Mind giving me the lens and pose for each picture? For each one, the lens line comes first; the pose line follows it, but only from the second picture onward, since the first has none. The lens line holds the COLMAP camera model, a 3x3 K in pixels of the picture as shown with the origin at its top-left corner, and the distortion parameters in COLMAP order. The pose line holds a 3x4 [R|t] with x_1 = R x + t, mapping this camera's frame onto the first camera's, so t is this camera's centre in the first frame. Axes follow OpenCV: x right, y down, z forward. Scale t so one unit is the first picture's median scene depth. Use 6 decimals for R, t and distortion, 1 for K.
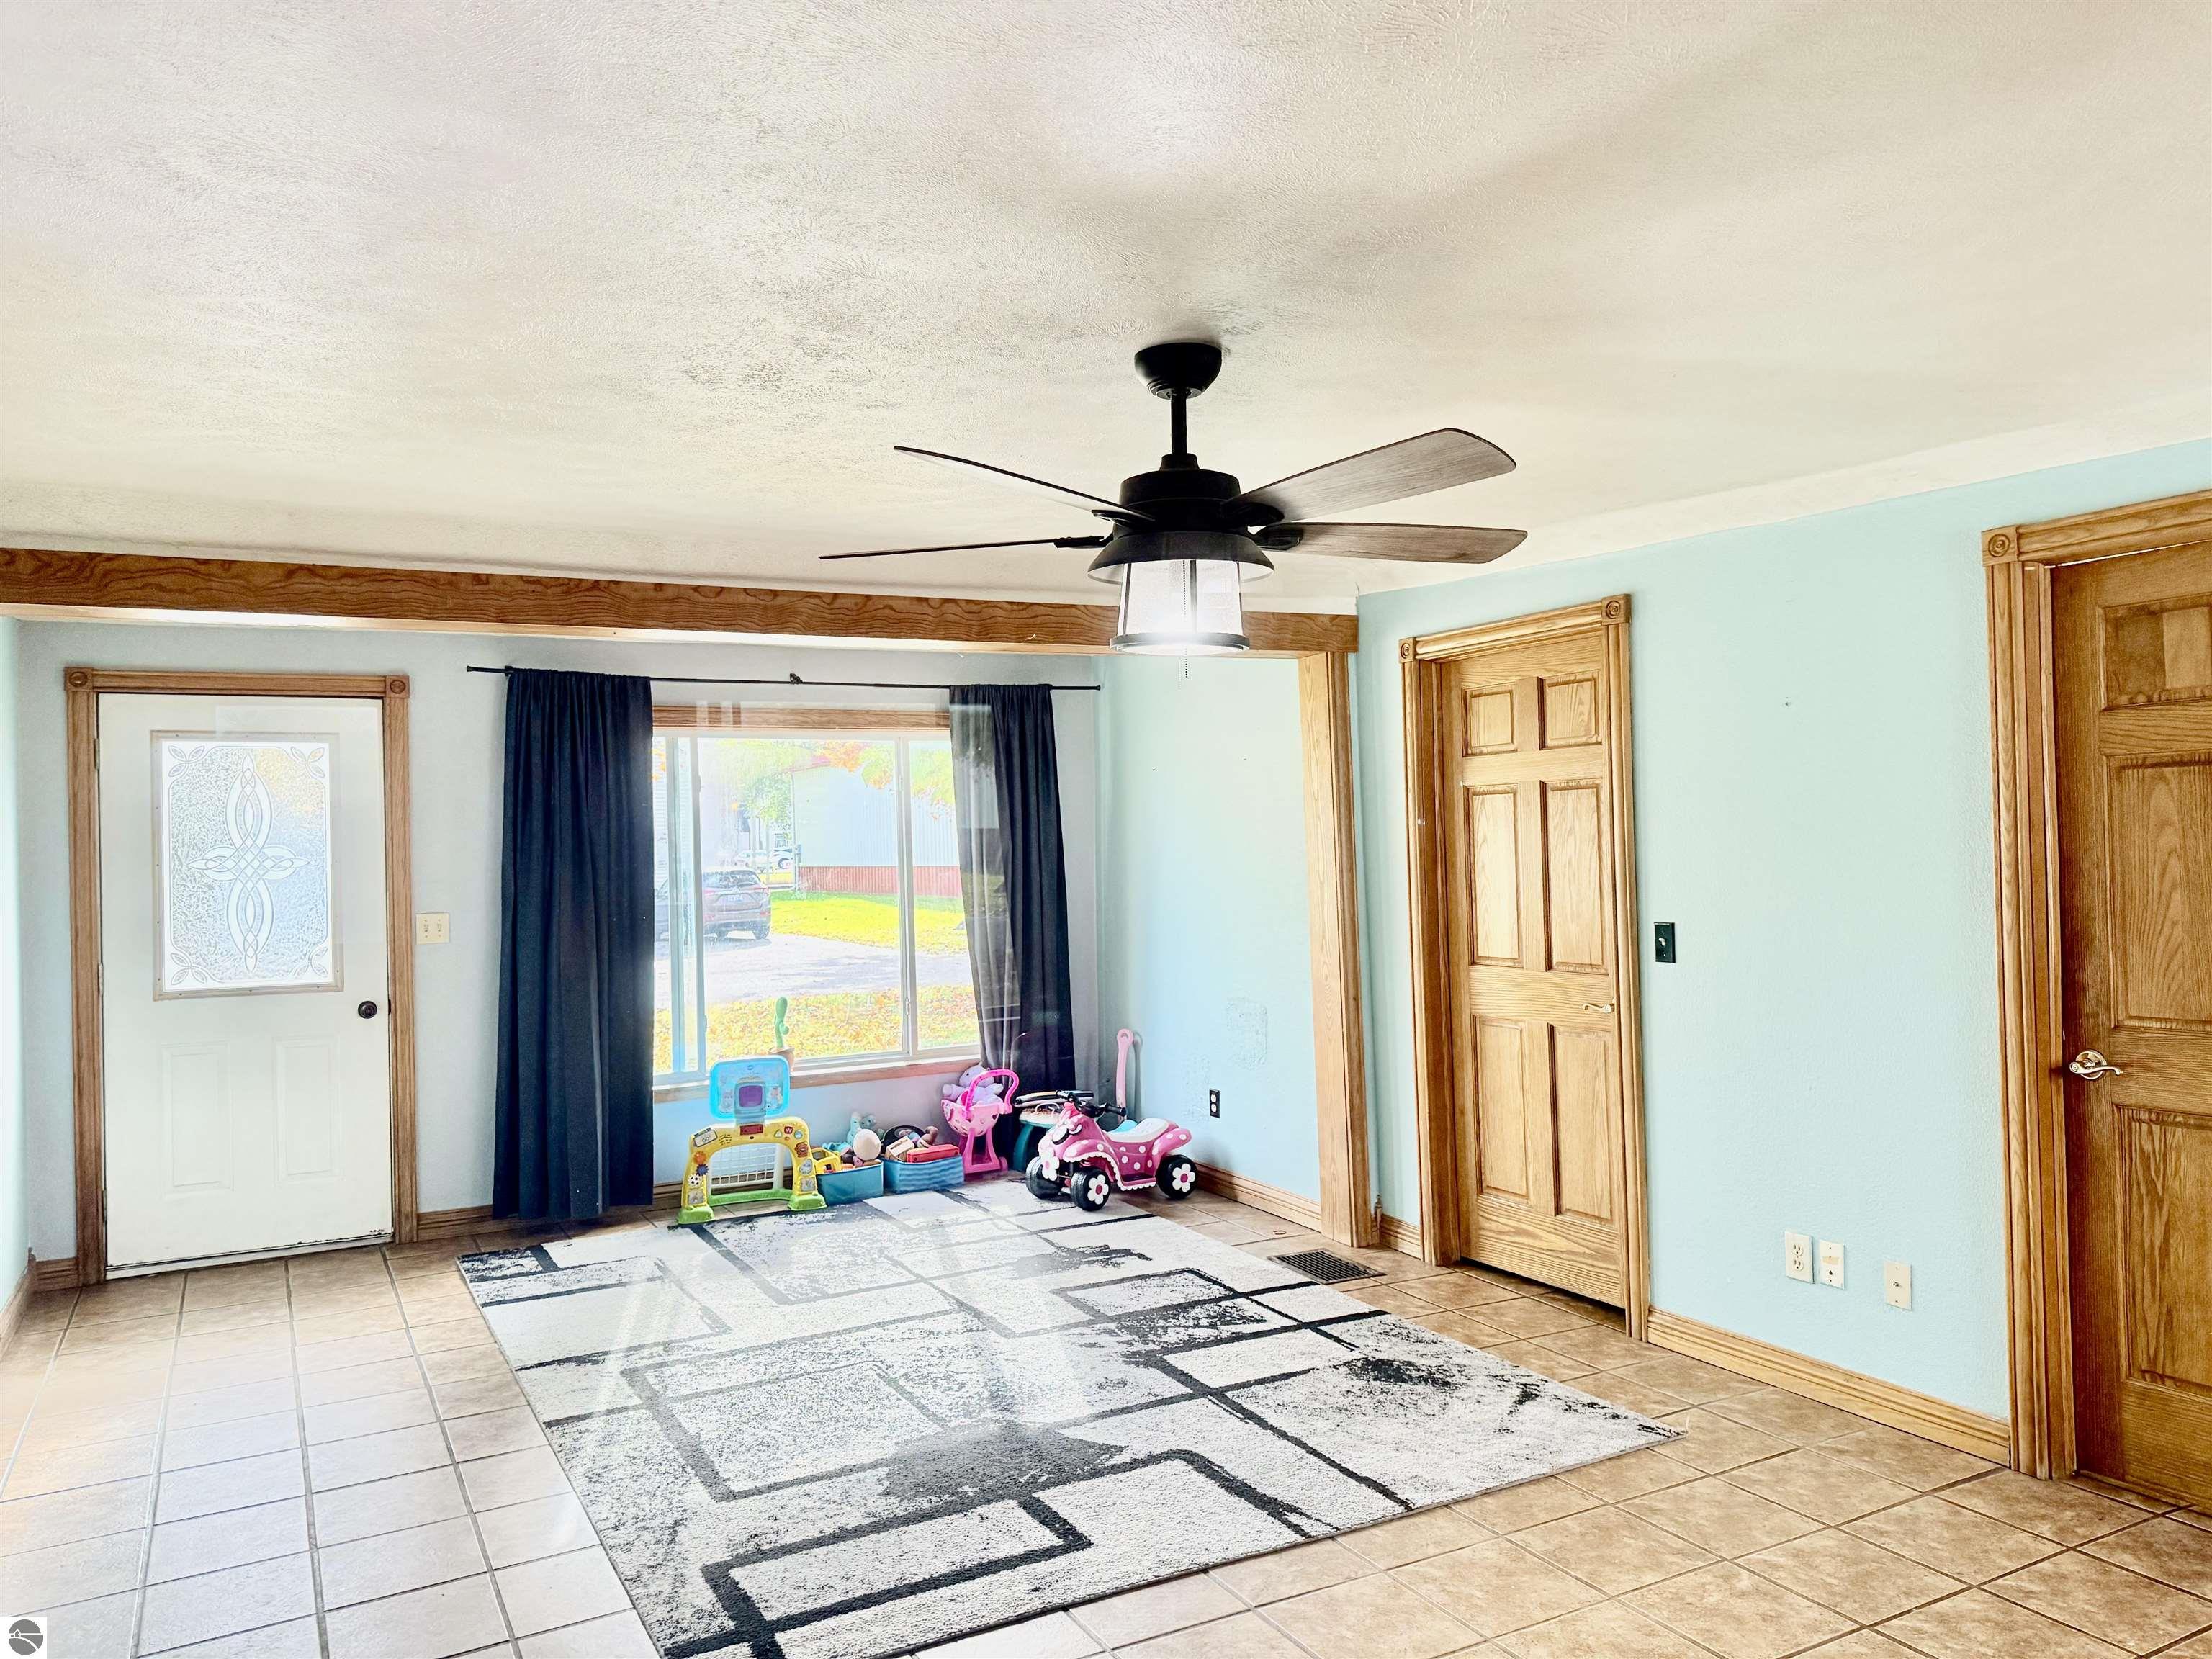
lens RADIAL K [[1543.9, 0, 1090.9], [0, 1543.9, 835.4], [0, 0, 1]] dist [0.070539, -0.094984]
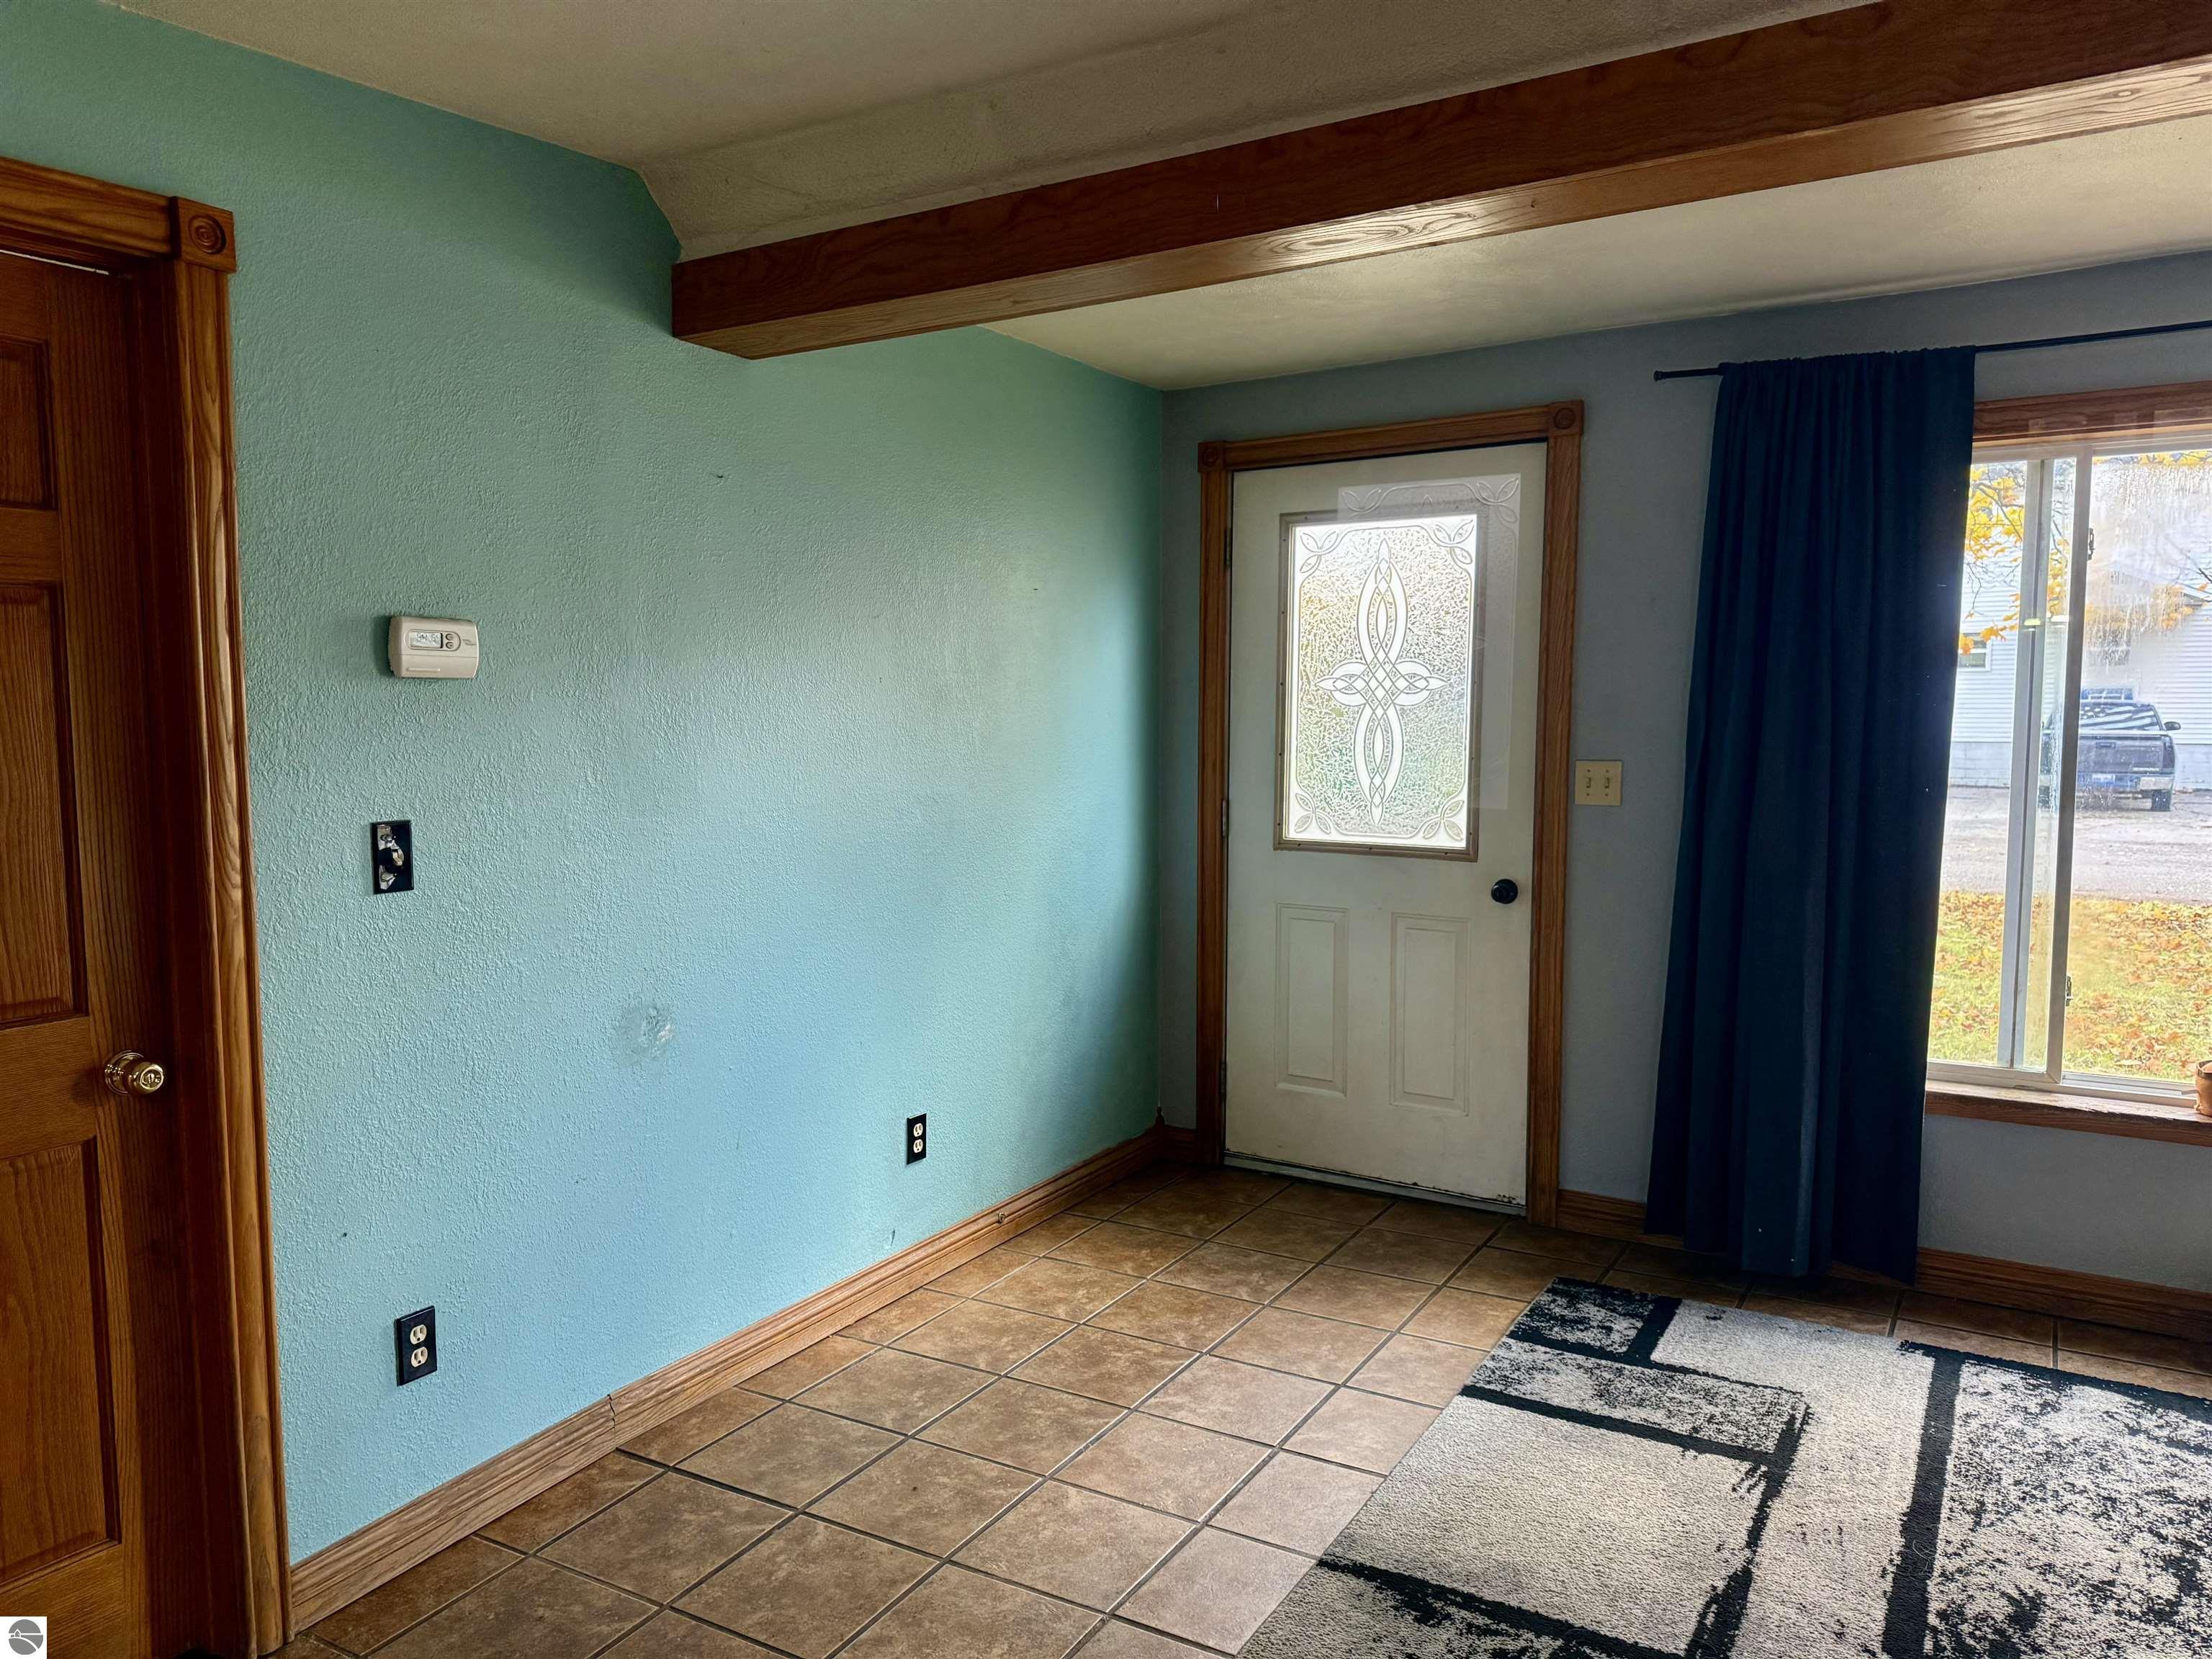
lens RADIAL K [[1543.9, 0, 1110.2], [0, 1543.9, 838.8], [0, 0, 1]] dist [0.070539, -0.094984]
pose [[0.514205, 0.100429, -0.851767, 0.050682], [-0.004632, 0.993431, 0.114335, 0.008614], [0.857655, -0.054846, 0.511293, 0.559930]]
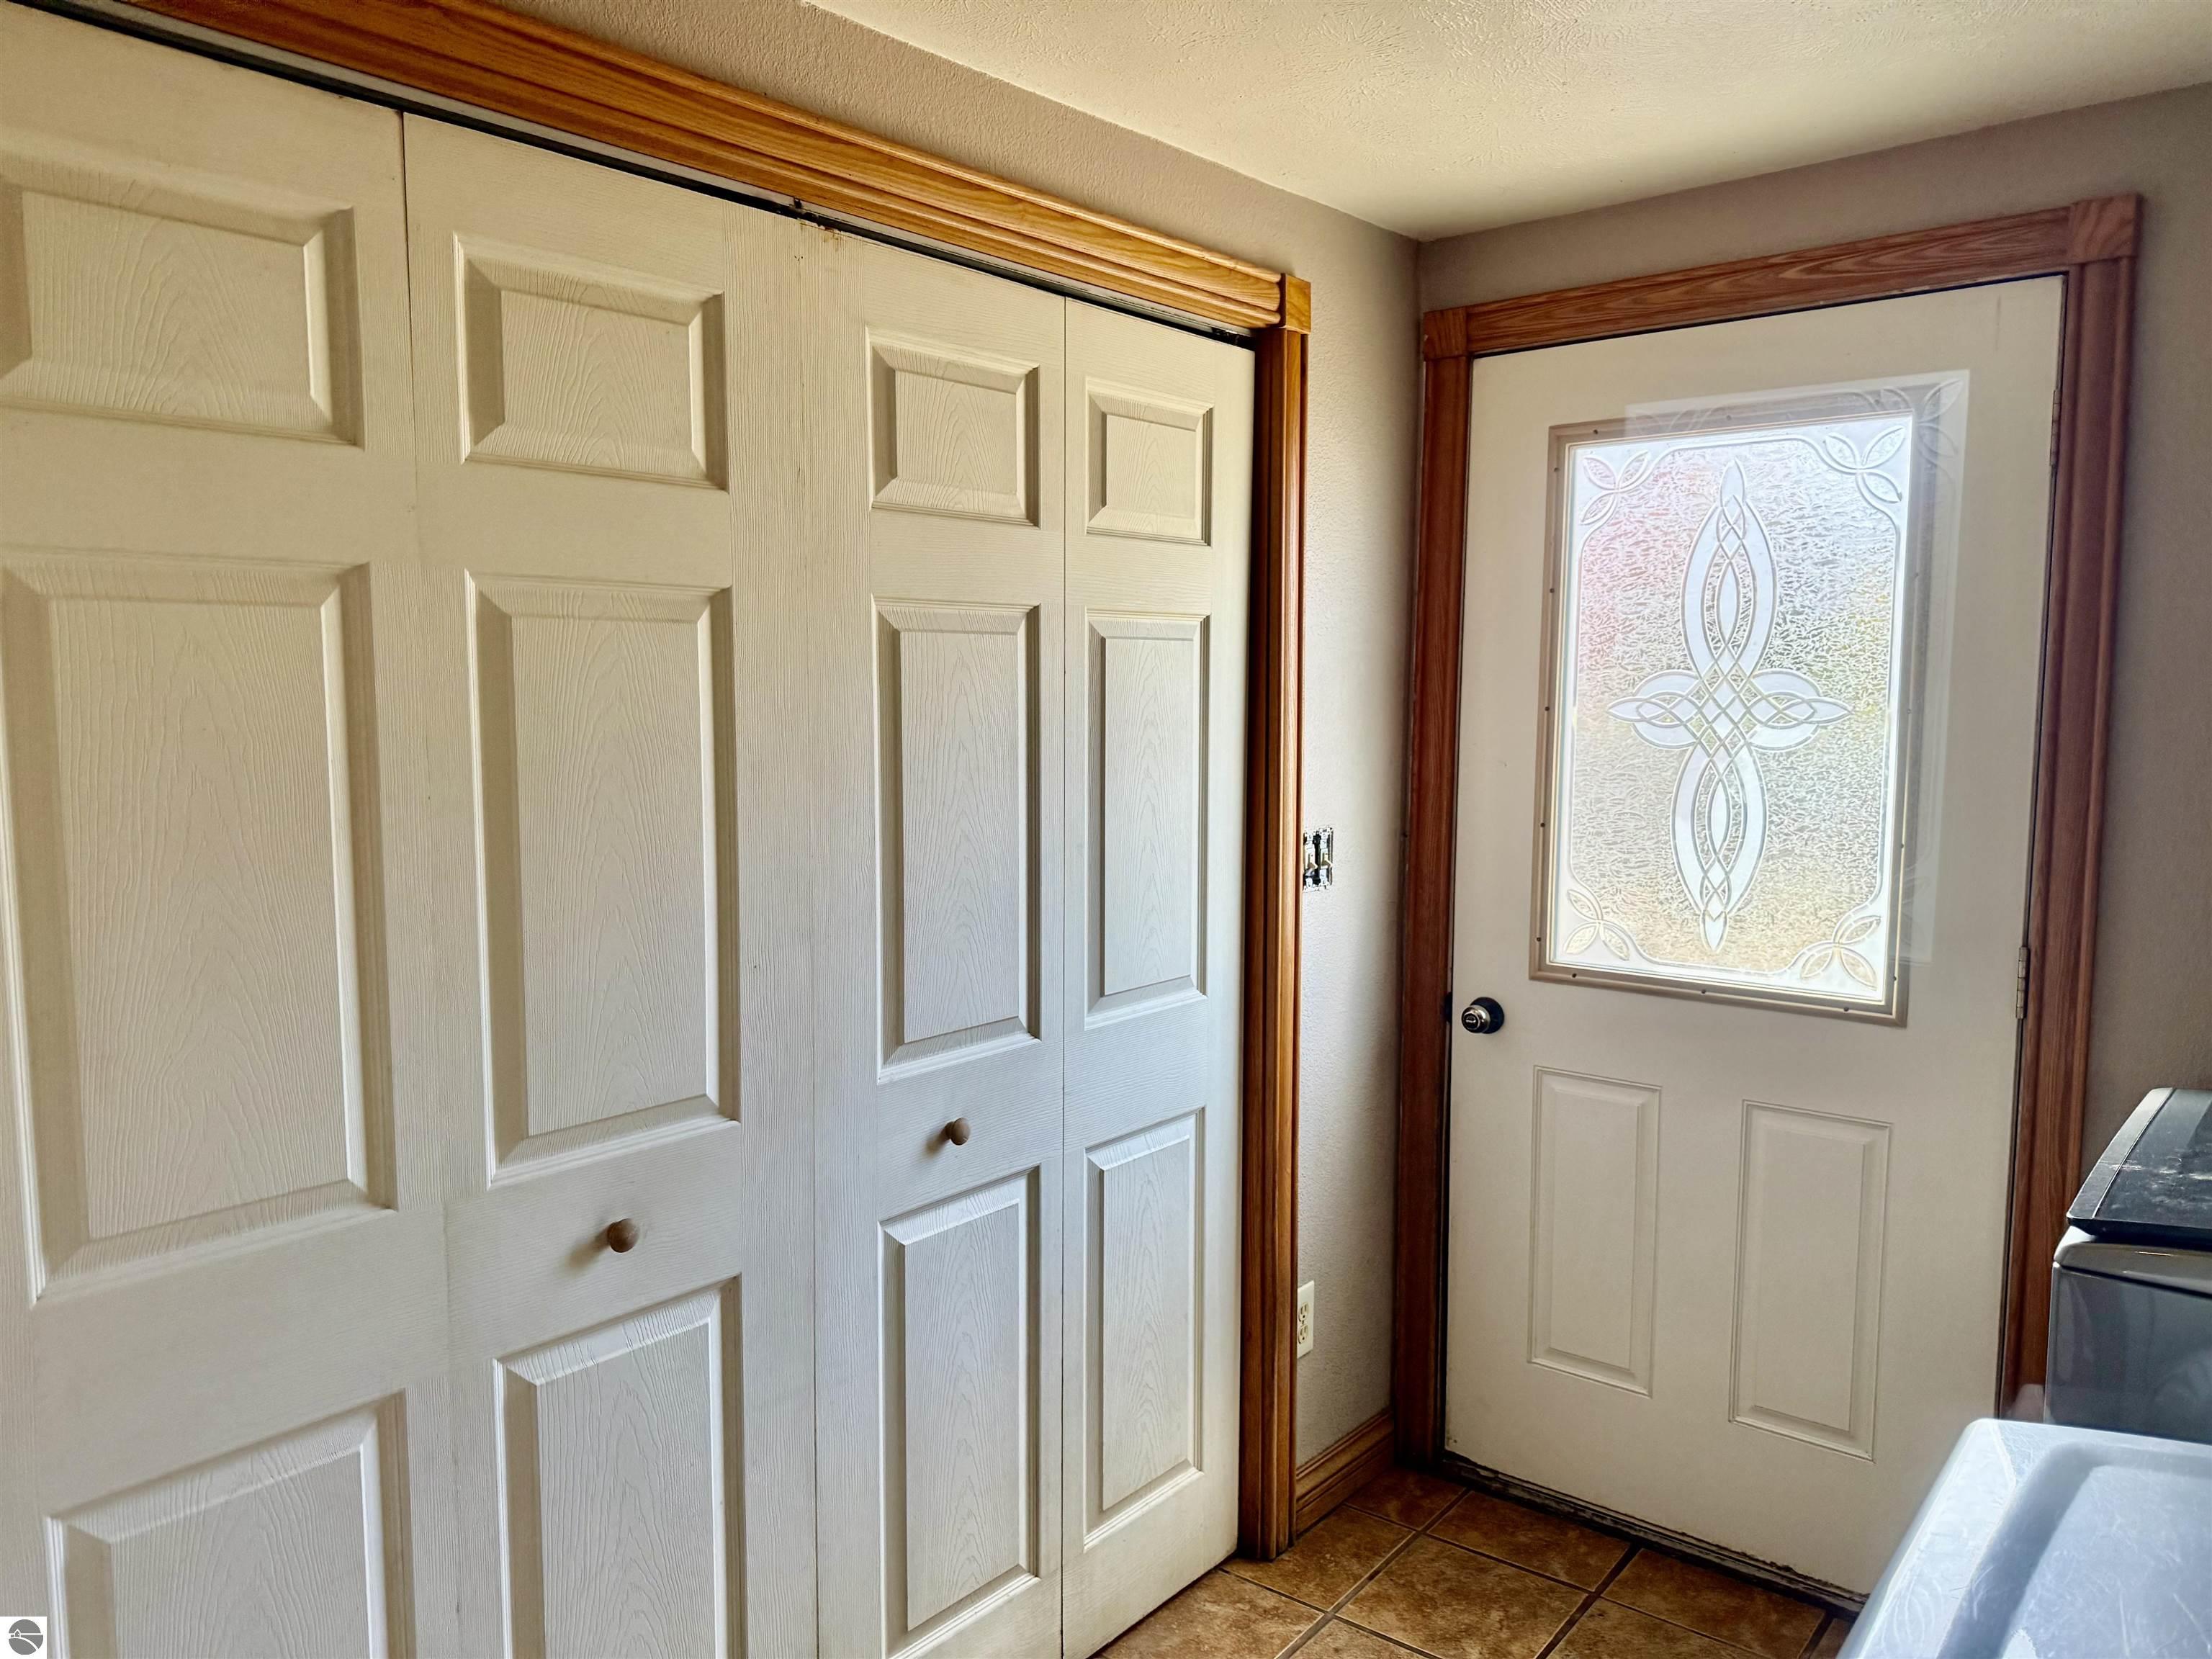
lens RADIAL K [[1543.9, 0, 1147.6], [0, 1543.9, 852.6], [0, 0, 1]] dist [0.070539, -0.094984]
pose [[0.416151, 0.114365, -0.902075, -0.225524], [0.003263, 0.991865, 0.127253, 0.001300], [0.909290, -0.055900, 0.412393, 0.748508]]
